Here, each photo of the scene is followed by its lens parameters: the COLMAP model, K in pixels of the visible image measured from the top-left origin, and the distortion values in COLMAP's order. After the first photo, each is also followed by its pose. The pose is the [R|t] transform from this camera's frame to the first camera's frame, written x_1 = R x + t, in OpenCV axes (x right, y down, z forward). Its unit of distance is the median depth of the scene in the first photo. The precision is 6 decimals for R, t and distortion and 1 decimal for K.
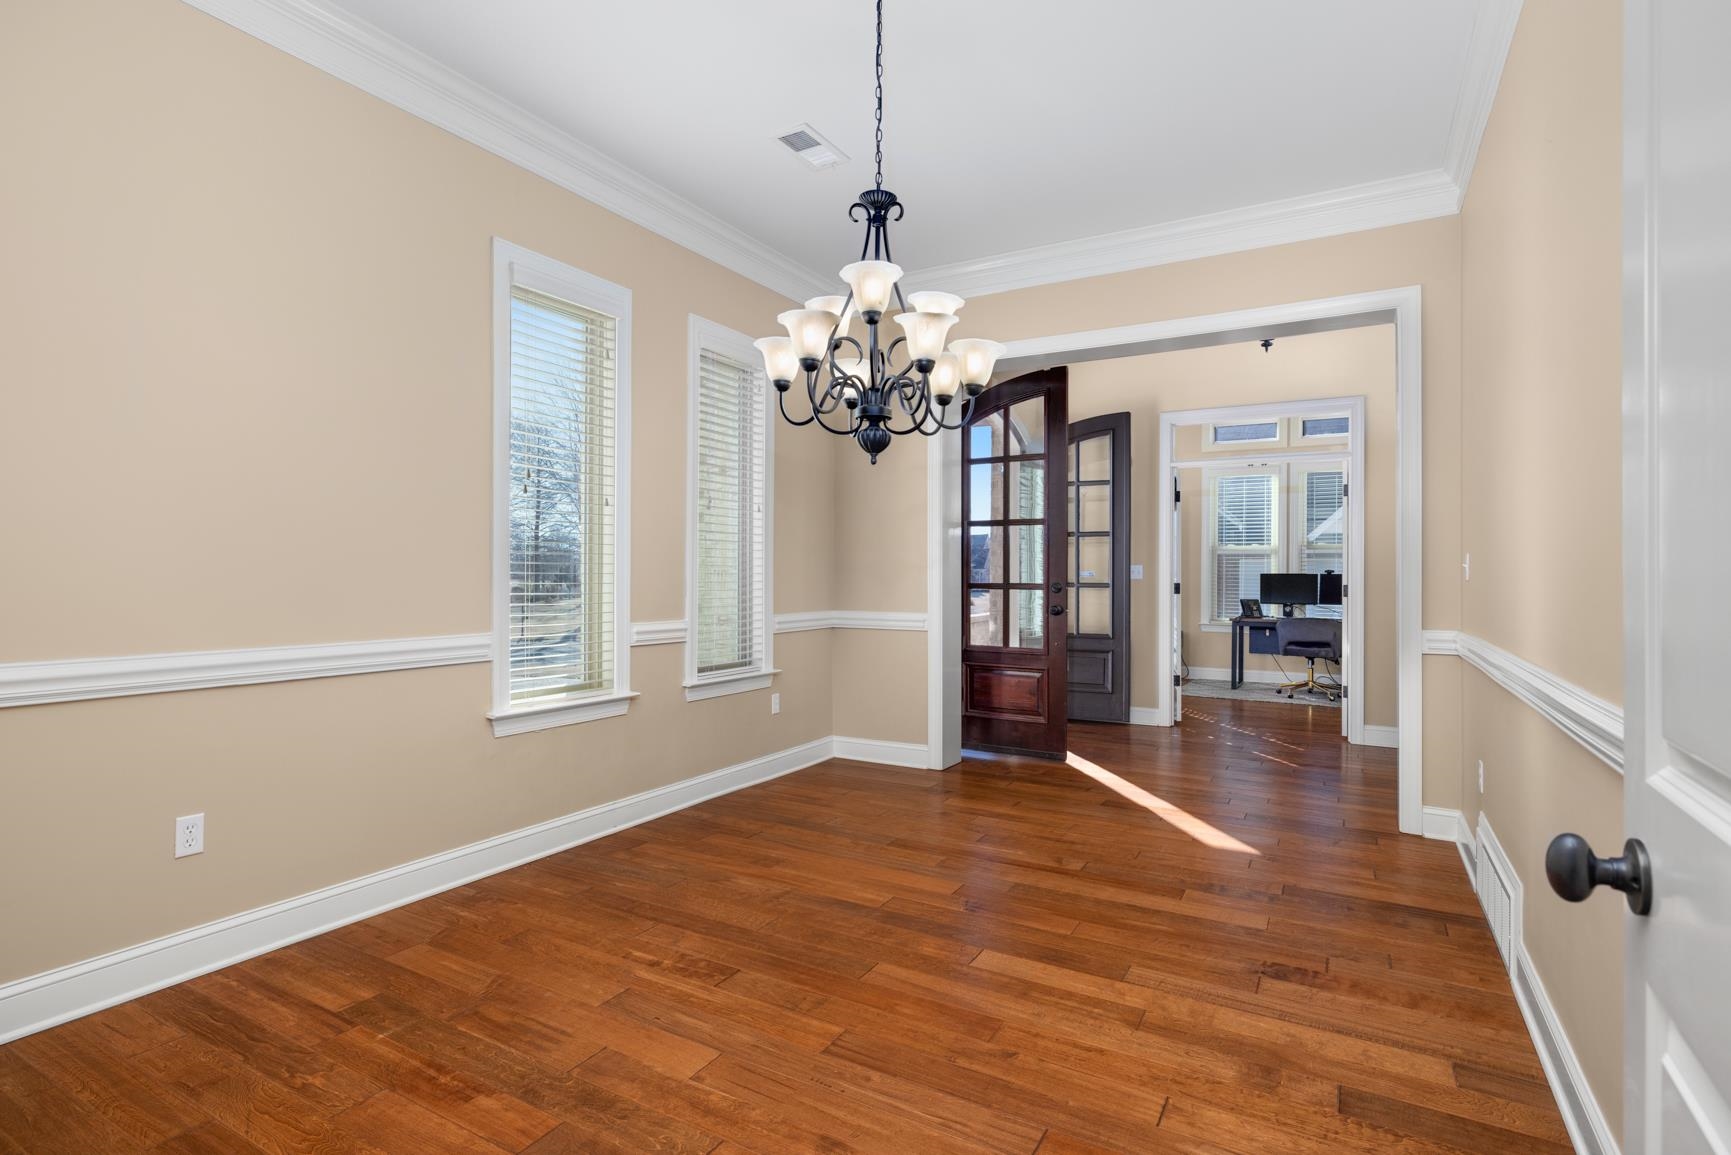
lens RADIAL K [[843.3, 0, 861.0], [0, 843.3, 576.0], [0, 0, 1]] dist [0.003613, 0.001142]
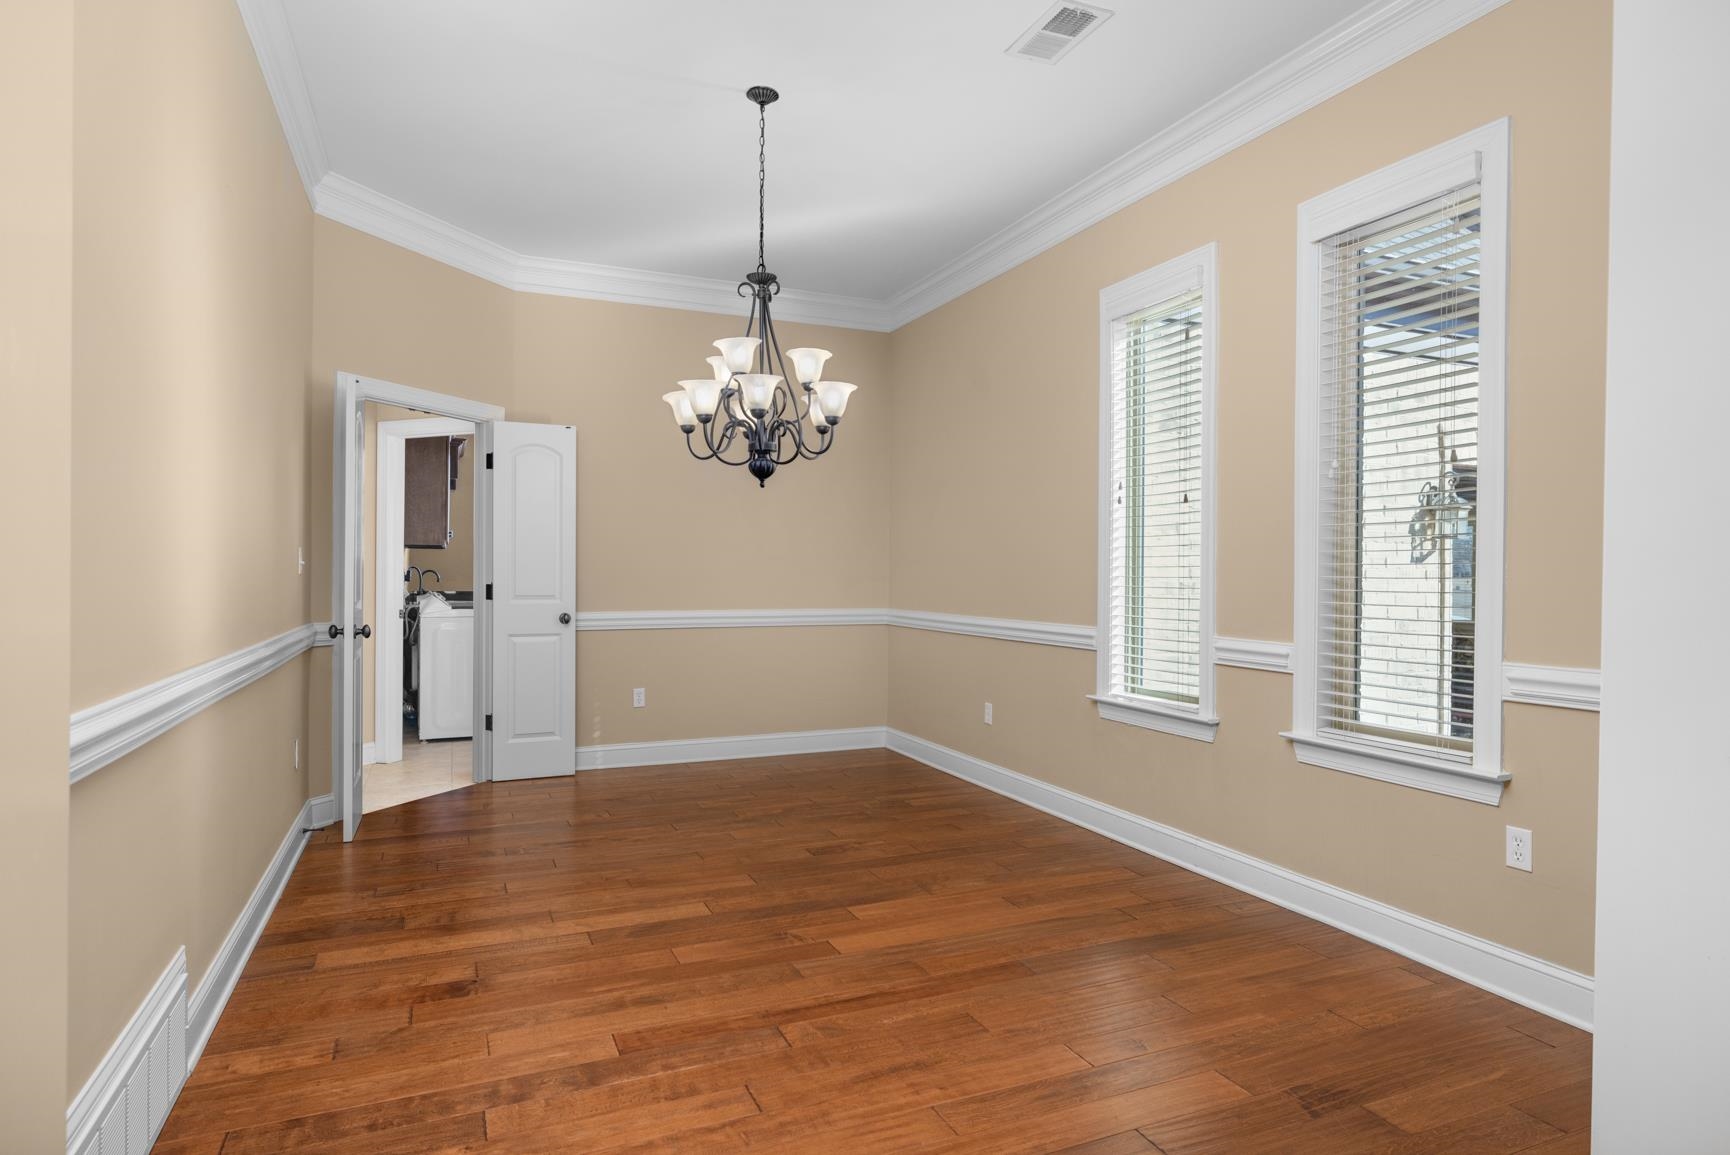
lens RADIAL K [[950.4, 0, 856.7], [0, 950.4, 577.2], [0, 0, 1]] dist [-0.023318, -0.001928]
pose [[-0.589739, -0.010514, -0.807526, 0.878583], [-0.014857, 0.999887, -0.002169, 0.005623], [0.807458, 0.010718, -0.589828, 1.593636]]
